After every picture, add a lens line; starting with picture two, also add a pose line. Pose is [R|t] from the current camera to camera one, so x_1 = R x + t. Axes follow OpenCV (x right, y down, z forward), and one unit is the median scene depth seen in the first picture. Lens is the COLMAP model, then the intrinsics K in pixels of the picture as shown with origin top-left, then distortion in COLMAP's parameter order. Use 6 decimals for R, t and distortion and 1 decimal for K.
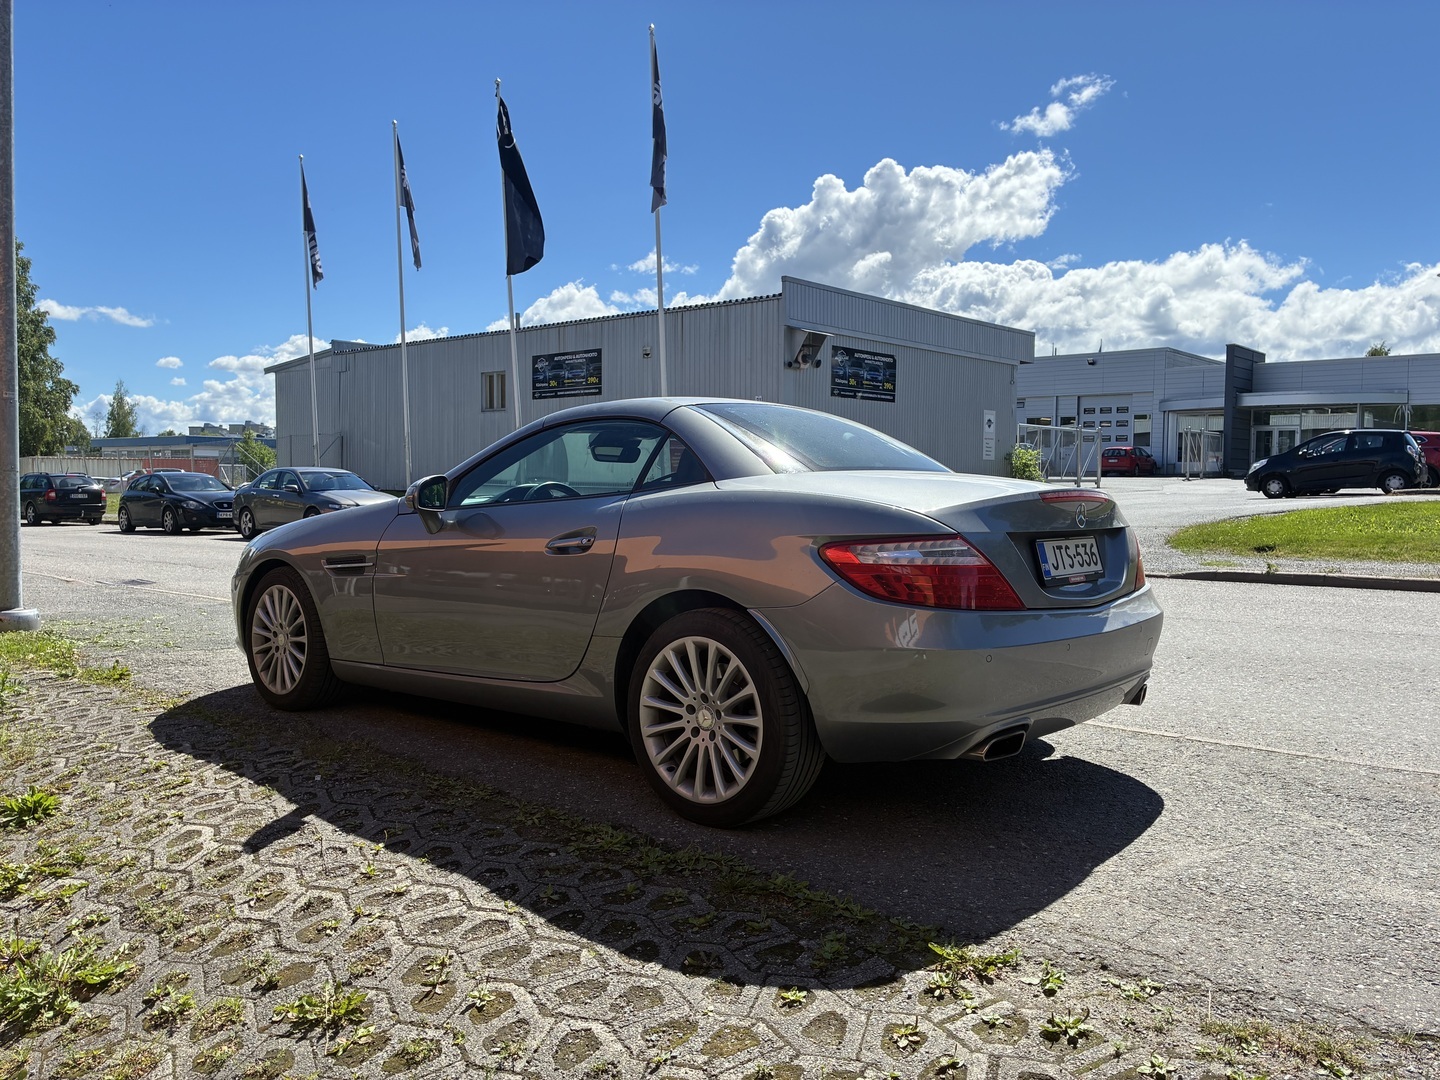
lens RADIAL K [[1104.9, 0, 716.9], [0, 1104.9, 536.3], [0, 0, 1]] dist [0.052059, -0.070370]
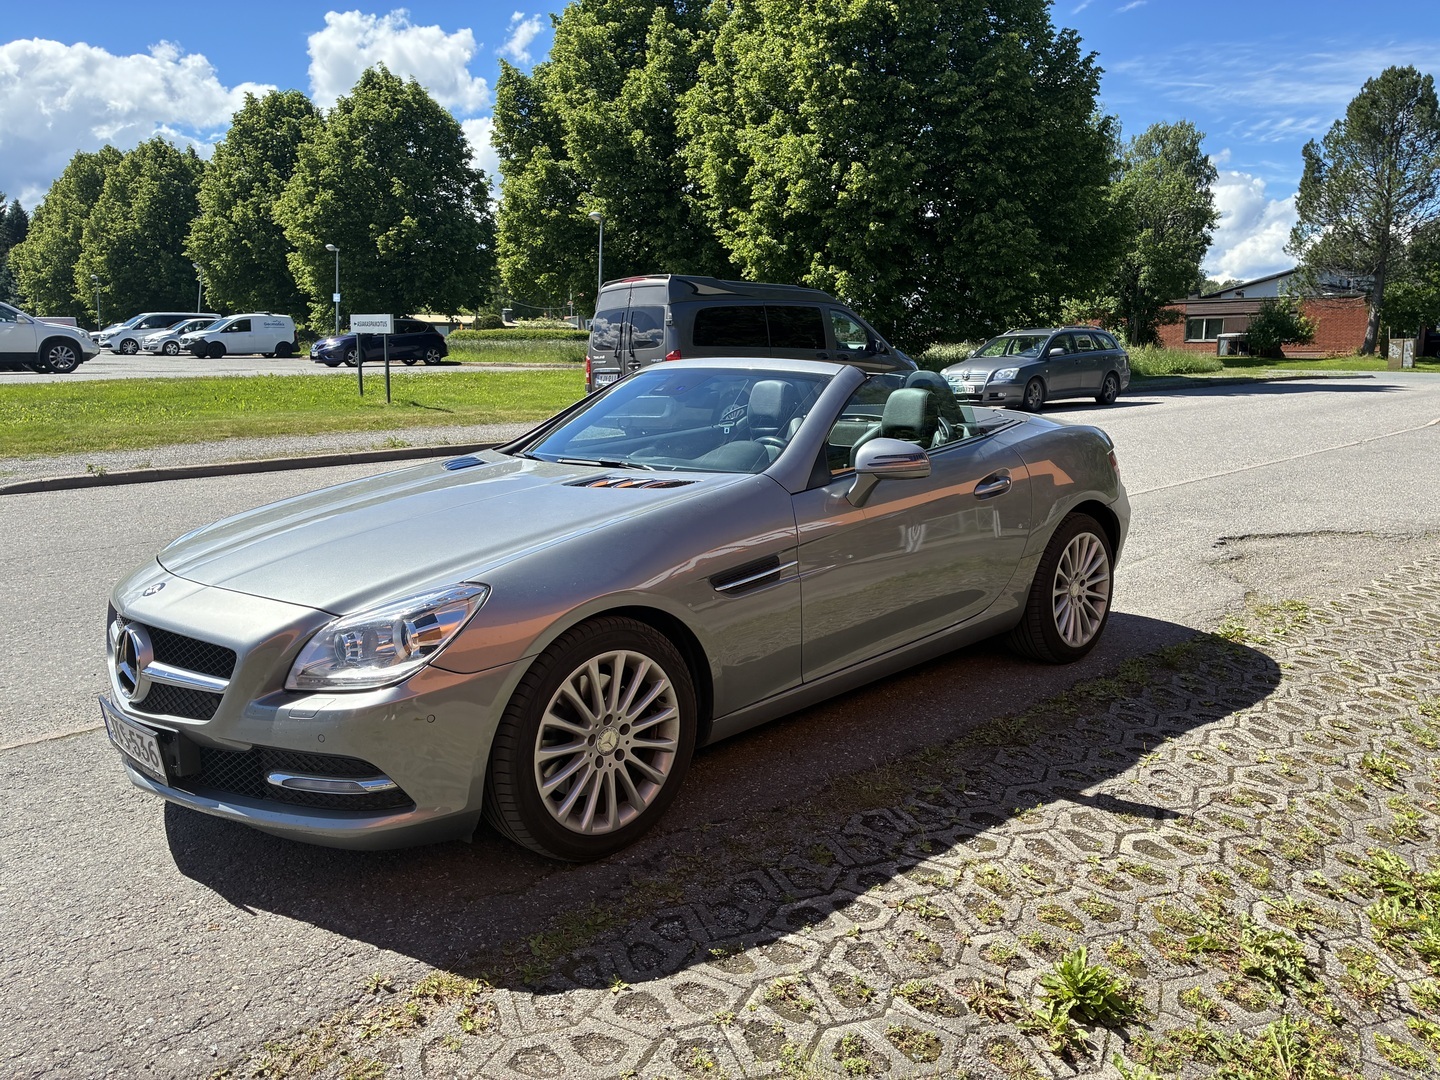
lens RADIAL K [[1104.9, 0, 718.3], [0, 1104.9, 539.2], [0, 0, 1]] dist [0.052059, -0.070370]
pose [[0.069207, -0.177834, 0.981624, -1.198063], [0.054827, 0.983174, 0.174250, -0.143500], [-0.996095, 0.041761, 0.077793, 1.121149]]
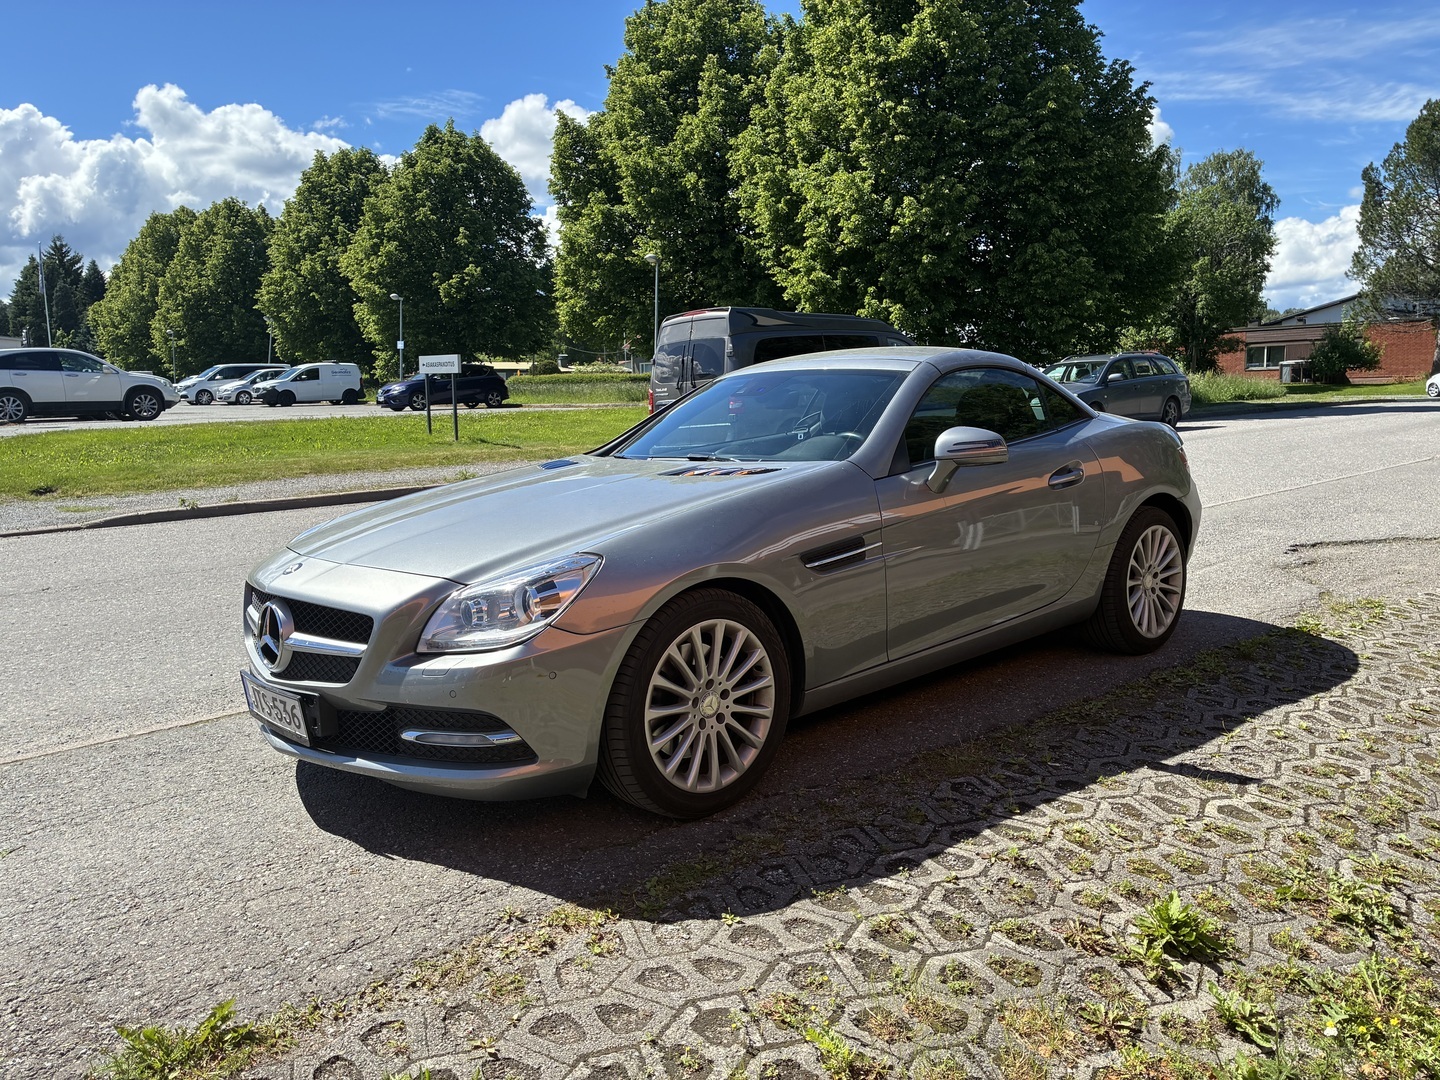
lens RADIAL K [[1104.9, 0, 713.1], [0, 1104.9, 546.8], [0, 0, 1]] dist [0.052059, -0.070370]
pose [[0.118439, -0.148597, 0.981780, -1.256254], [0.076511, 0.987165, 0.140182, -0.106687], [-0.990009, 0.058514, 0.128288, 1.148265]]
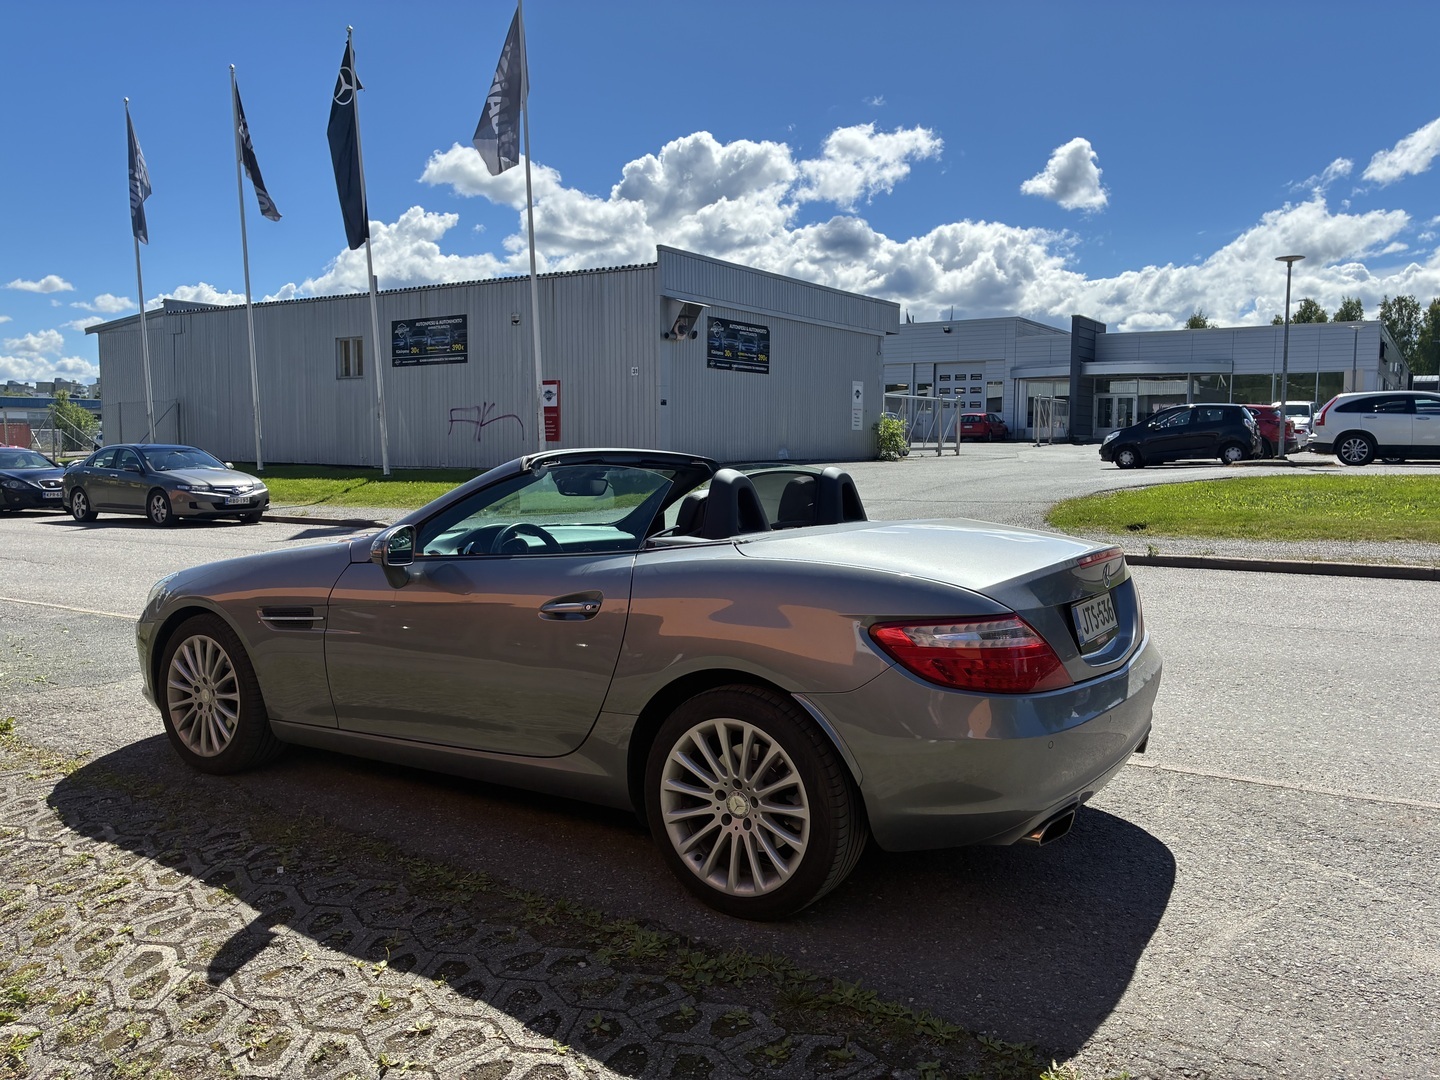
lens RADIAL K [[1104.9, 0, 733.5], [0, 1104.9, 526.3], [0, 0, 1]] dist [0.052059, -0.070370]
pose [[0.989491, -0.014845, 0.143832, -0.122022], [0.010836, 0.999532, 0.028611, -0.081876], [-0.144189, -0.026751, 0.989189, 0.065245]]
